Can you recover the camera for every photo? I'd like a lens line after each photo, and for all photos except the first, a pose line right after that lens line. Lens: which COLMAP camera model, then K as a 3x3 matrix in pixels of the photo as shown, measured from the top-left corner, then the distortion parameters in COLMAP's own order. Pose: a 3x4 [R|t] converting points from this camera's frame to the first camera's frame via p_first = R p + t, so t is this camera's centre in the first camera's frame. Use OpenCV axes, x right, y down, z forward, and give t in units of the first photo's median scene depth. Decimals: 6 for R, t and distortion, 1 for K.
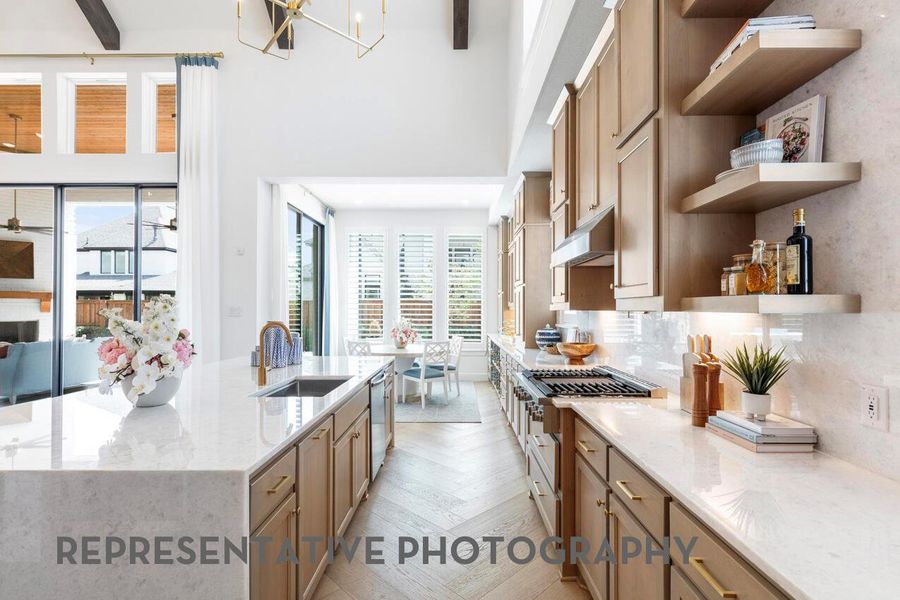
lens RADIAL K [[411.4, 0, 456.5], [0, 411.4, 302.1], [0, 0, 1]] dist [0.006077, -0.001942]
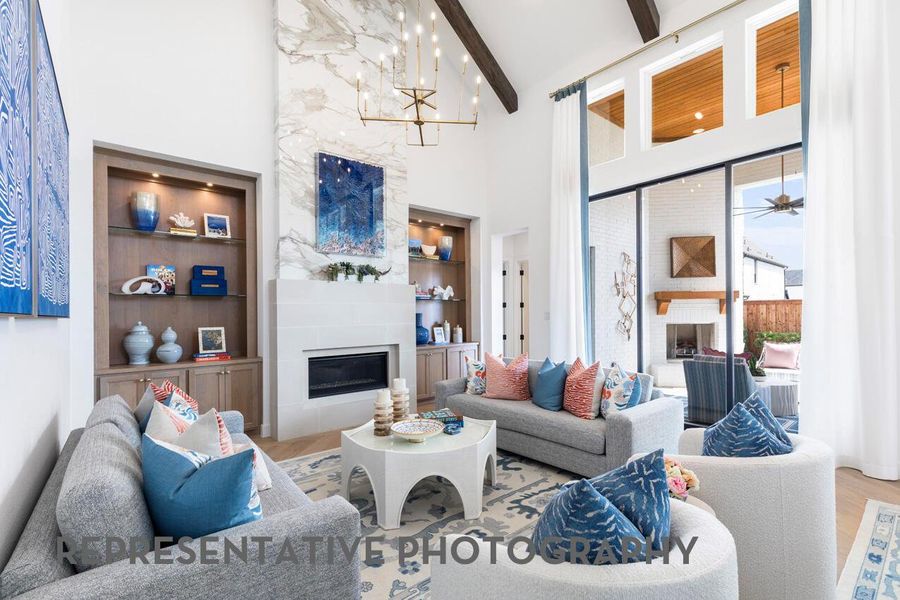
lens RADIAL K [[411.4, 0, 457.9], [0, 411.4, 308.2], [0, 0, 1]] dist [0.006077, -0.001942]
pose [[0.657236, -0.008683, -0.753635, -0.503386], [0.017406, 0.999842, 0.003660, -0.002091], [0.753484, -0.015523, 0.657283, 0.031520]]
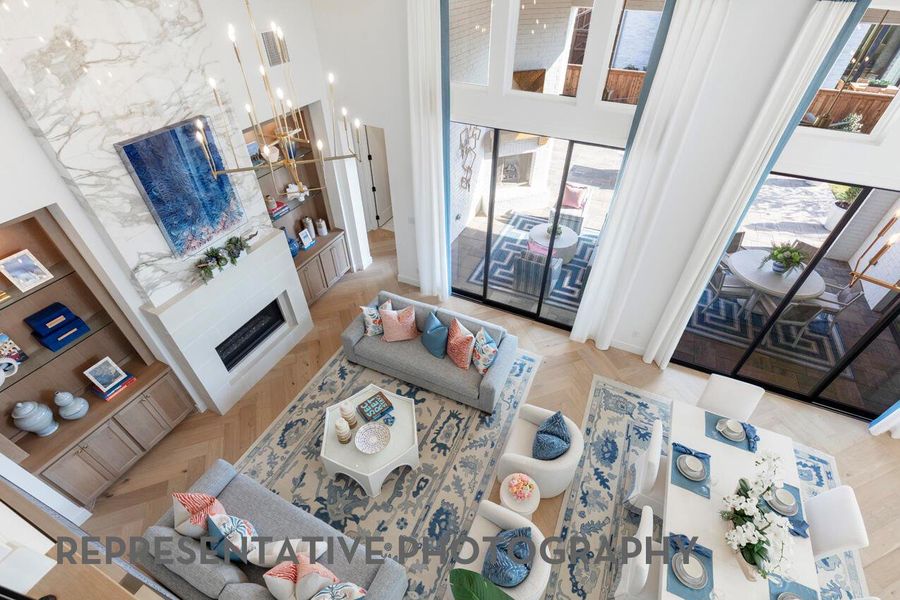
lens RADIAL K [[411.4, 0, 457.8], [0, 411.4, 300.5], [0, 0, 1]] dist [0.006077, -0.001942]
pose [[0.914269, 0.281597, -0.291231, -0.558298], [-0.013830, 0.740174, 0.672273, -0.268978], [0.404872, -0.610611, 0.680612, 0.026207]]
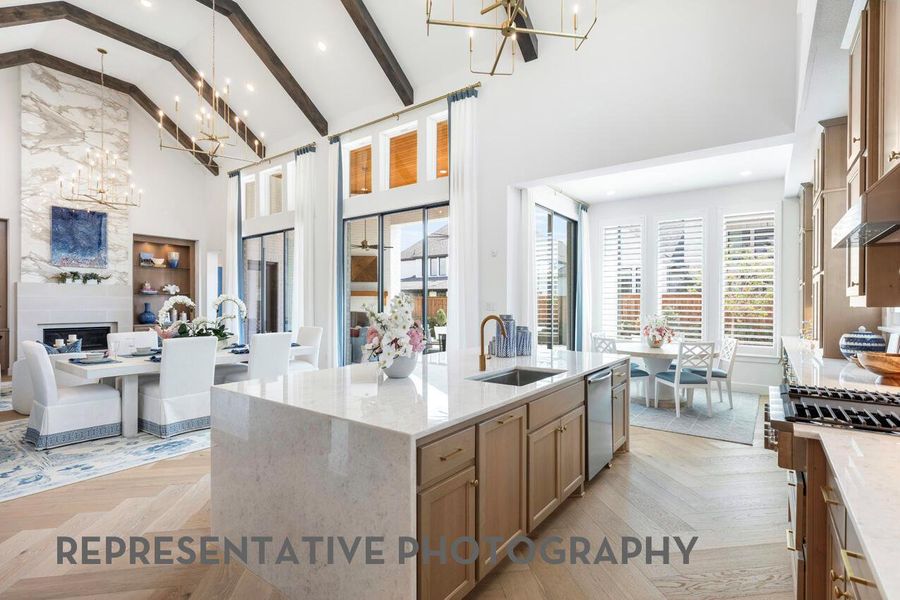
lens RADIAL K [[411.4, 0, 458.9], [0, 411.4, 301.5], [0, 0, 1]] dist [0.006077, -0.001942]
pose [[0.827973, -0.001086, -0.560768, 0.030107], [0.006538, 0.999949, 0.007717, 0.000191], [0.560730, -0.010056, 0.827937, 0.006455]]
